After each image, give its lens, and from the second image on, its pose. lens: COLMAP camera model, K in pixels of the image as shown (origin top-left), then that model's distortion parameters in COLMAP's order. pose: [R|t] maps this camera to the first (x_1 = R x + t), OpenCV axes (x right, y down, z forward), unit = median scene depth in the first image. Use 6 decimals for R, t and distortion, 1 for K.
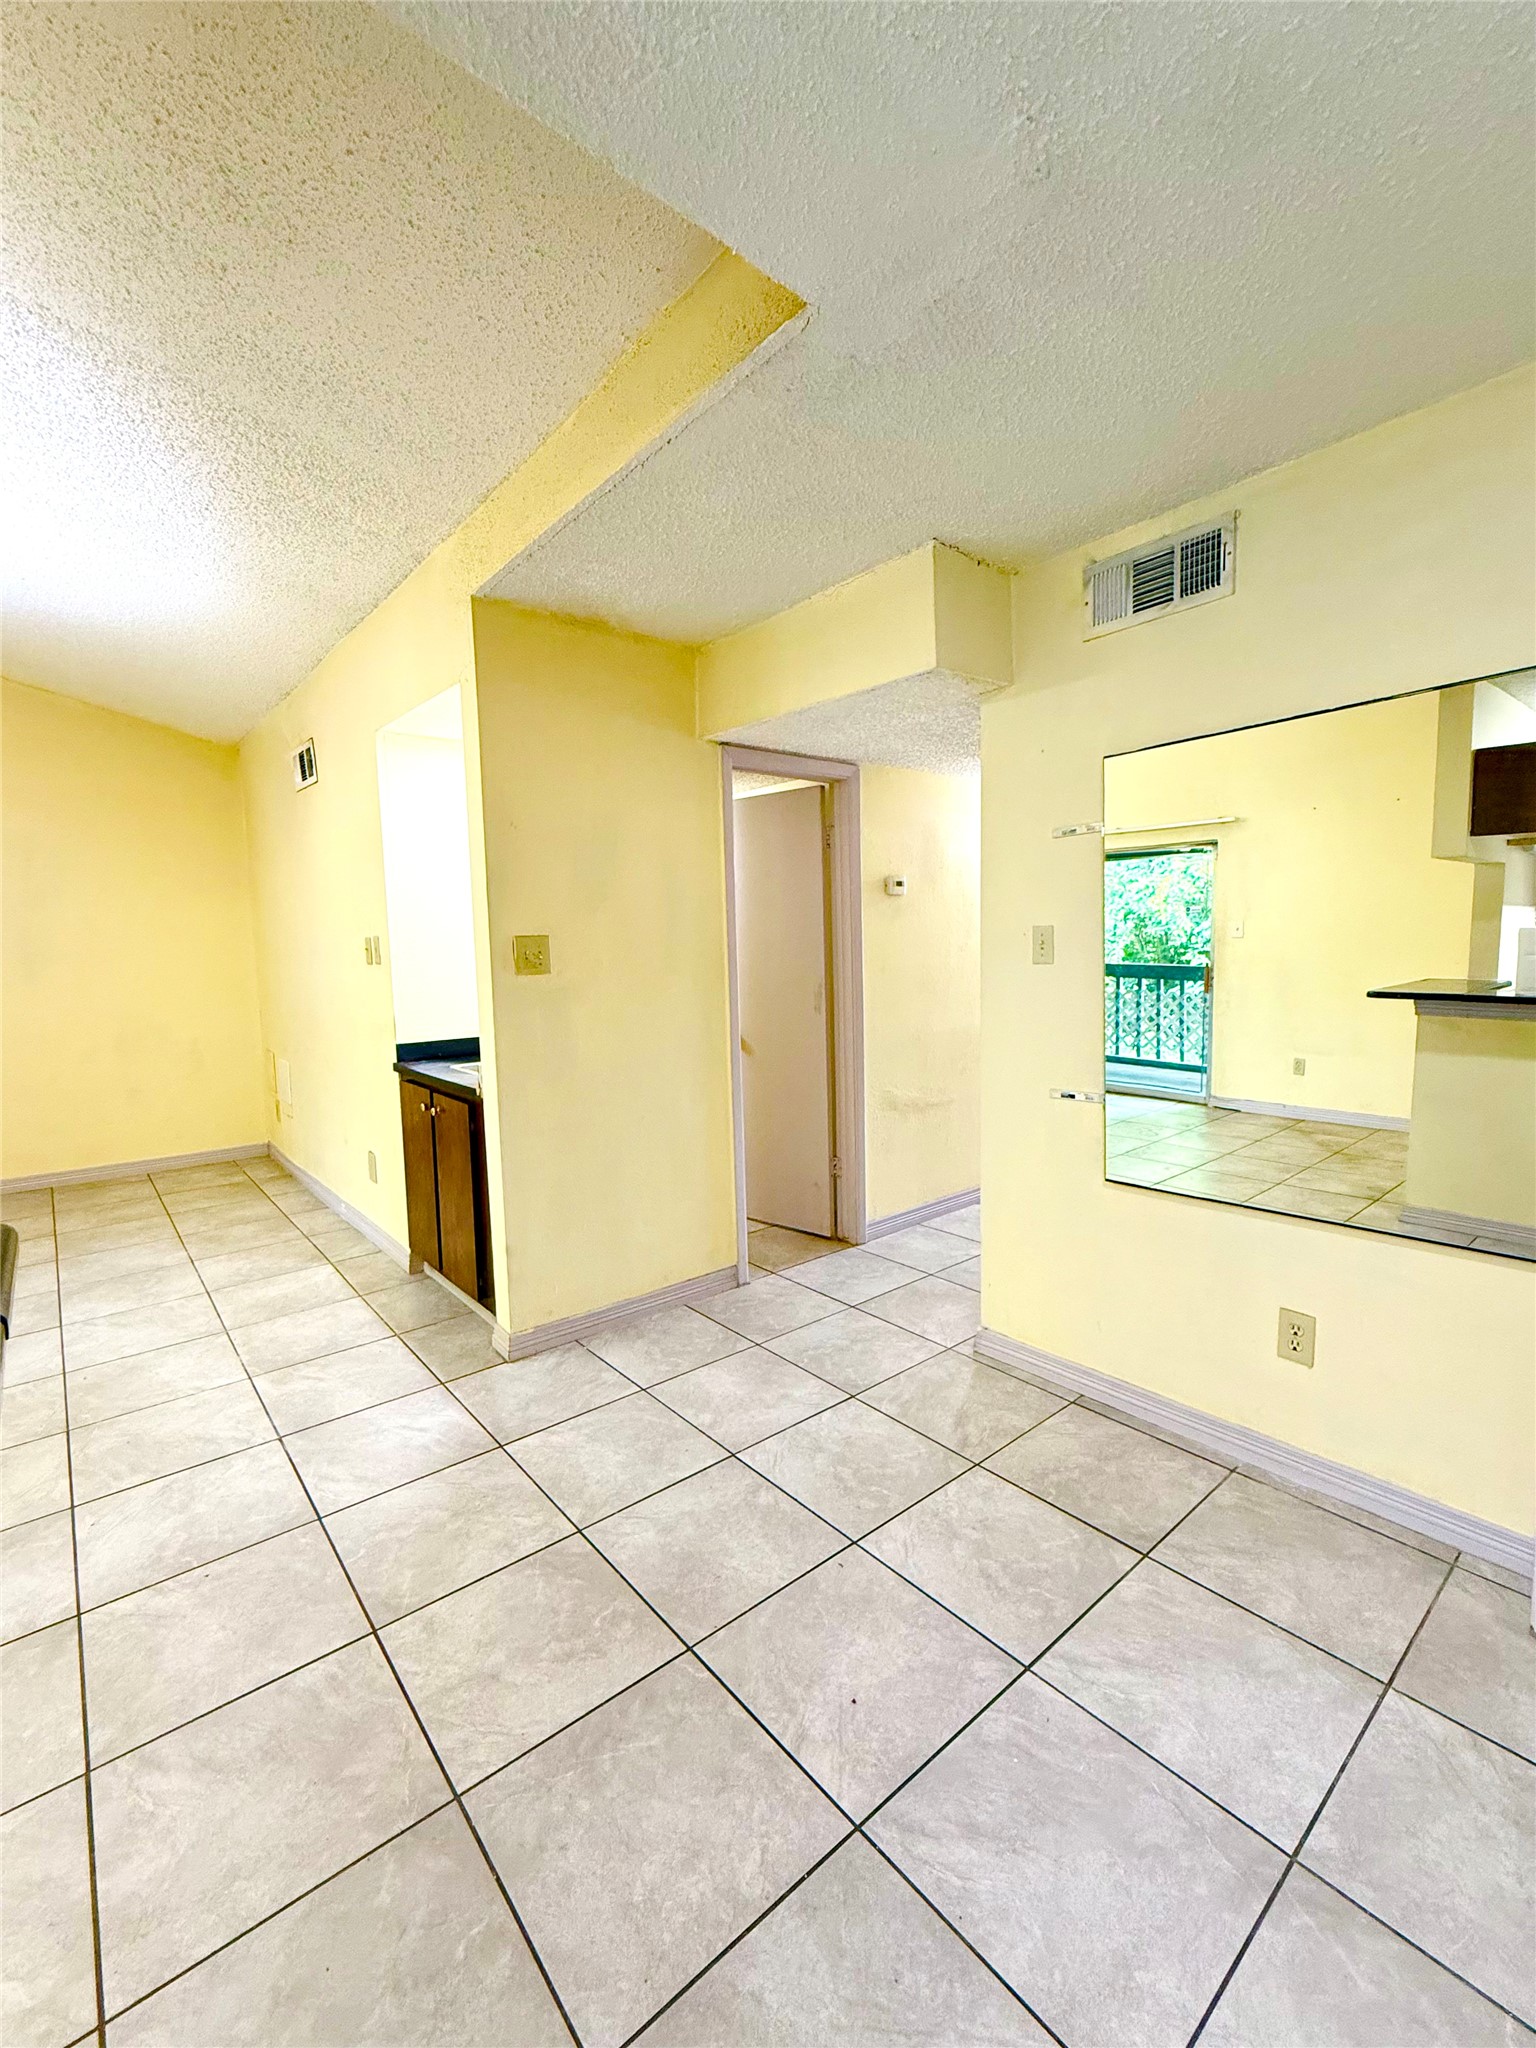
lens RADIAL K [[868.9, 0, 769.7], [0, 868.9, 1026.6], [0, 0, 1]] dist [0.001033, -0.000103]
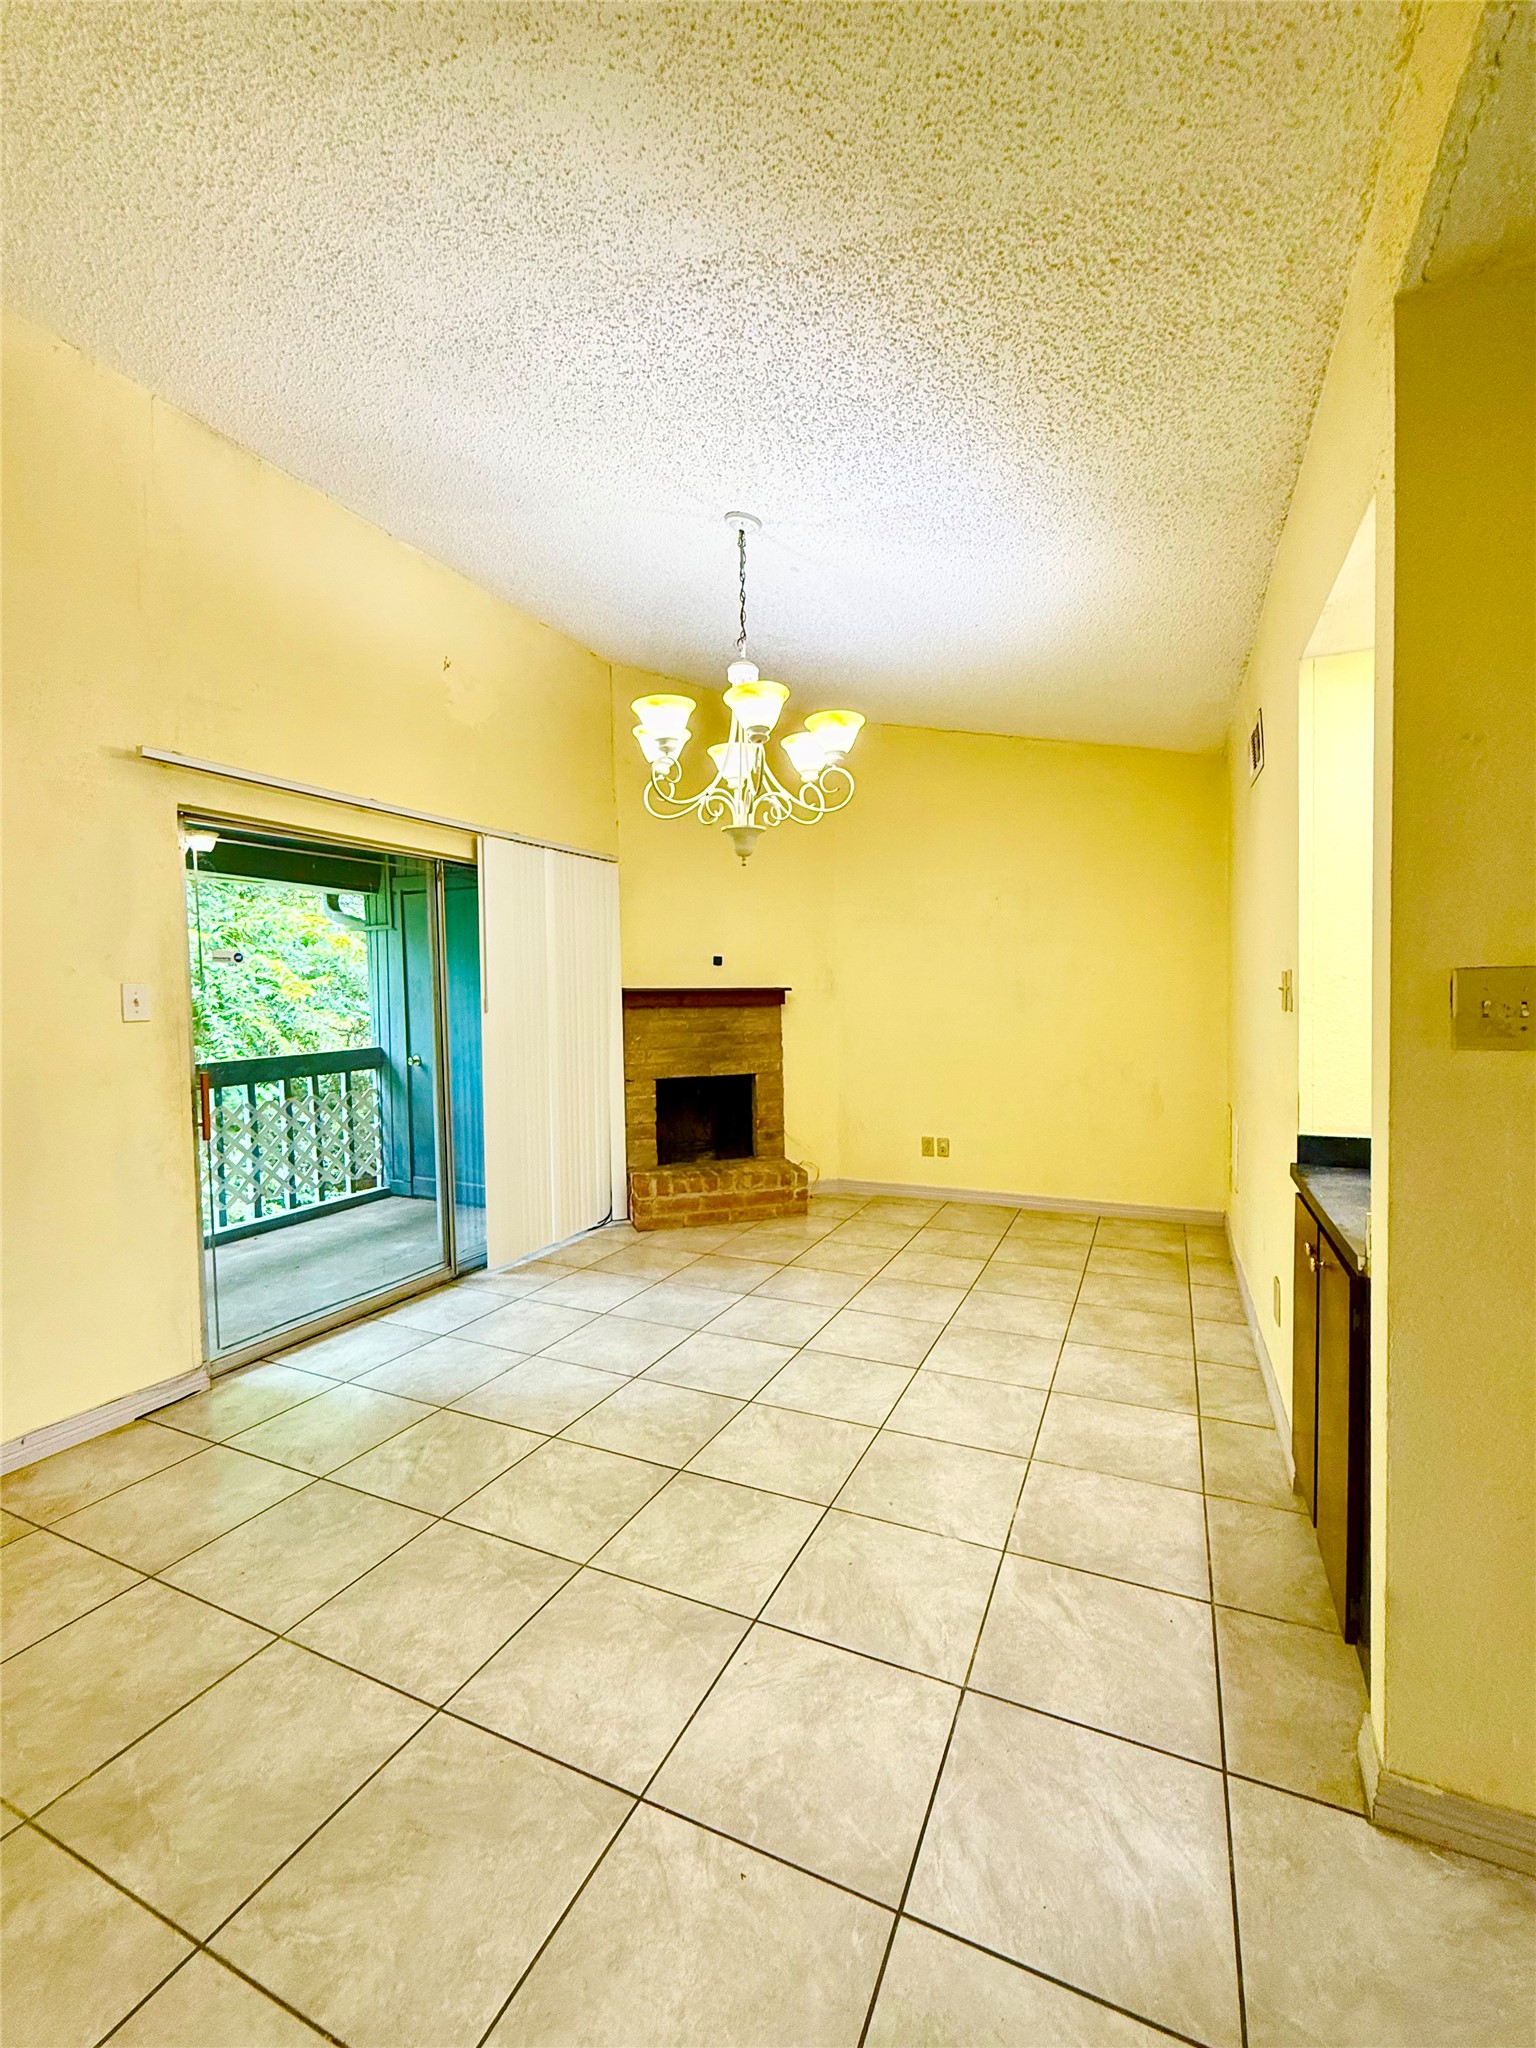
lens RADIAL K [[868.9, 0, 769.7], [0, 868.9, 1026.6], [0, 0, 1]] dist [0.001033, -0.000103]
pose [[0.430285, 0.049728, -0.901322, -0.019679], [-0.082904, 0.996439, 0.015398, -0.043135], [0.898878, 0.068098, 0.432875, 0.398761]]
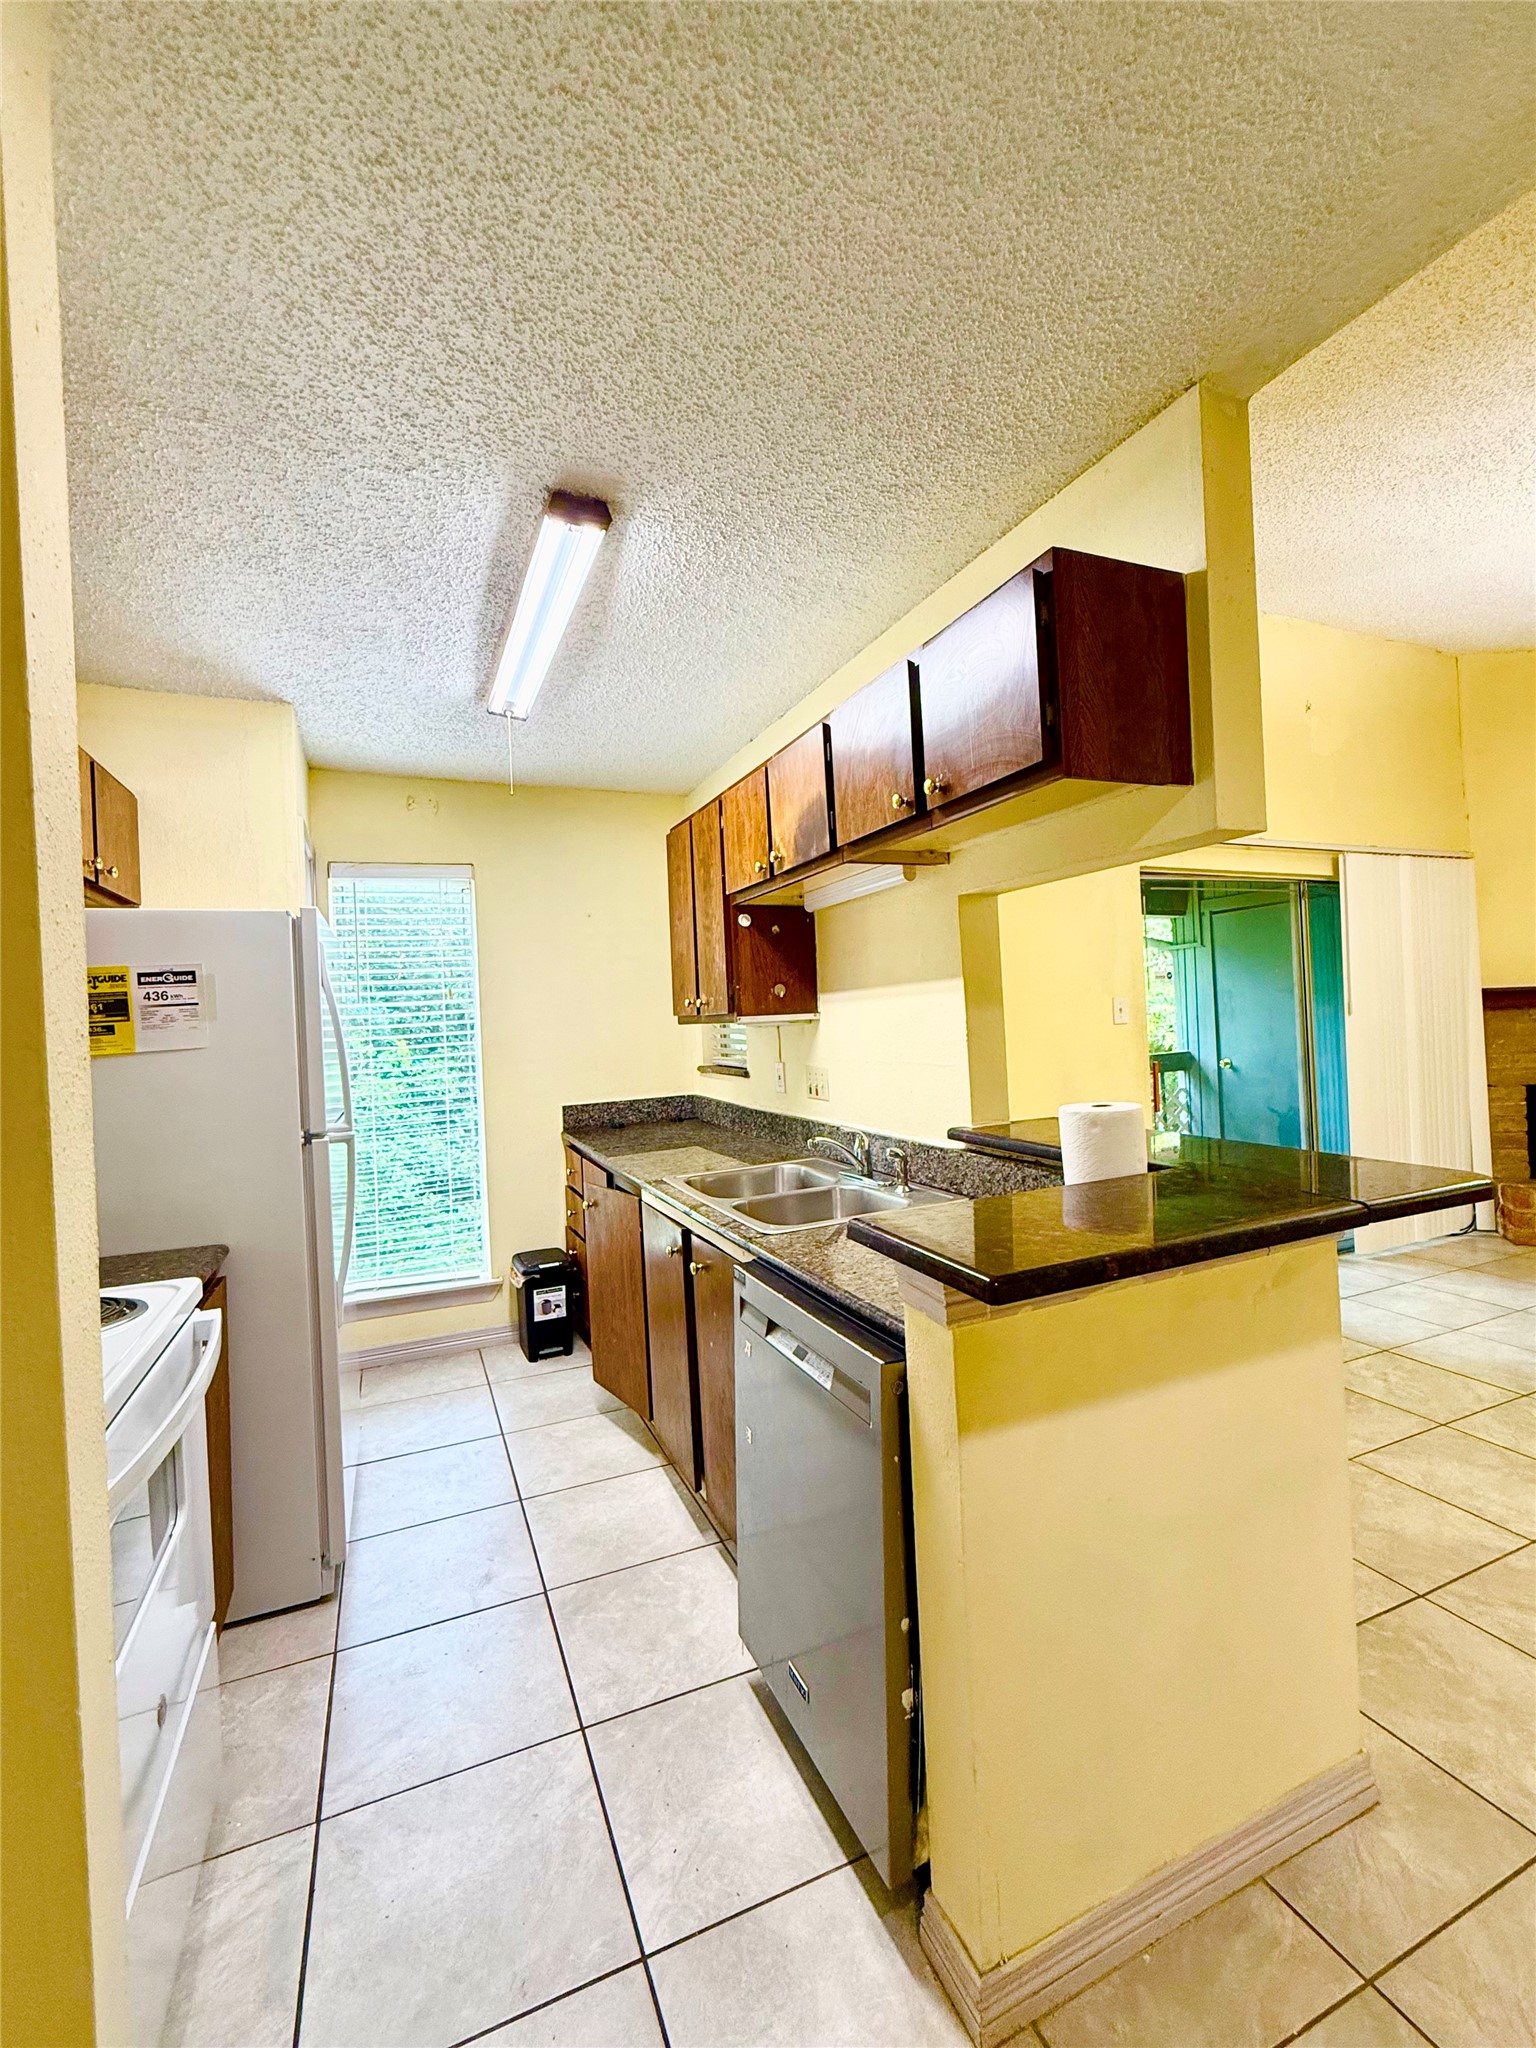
lens RADIAL K [[868.9, 0, 769.7], [0, 868.9, 1026.6], [0, 0, 1]] dist [0.001033, -0.000103]
pose [[-0.282671, 0.032391, -0.958670, 0.249750], [-0.046233, 0.997808, 0.047346, -0.012977], [0.958102, 0.057705, -0.280554, 0.067335]]
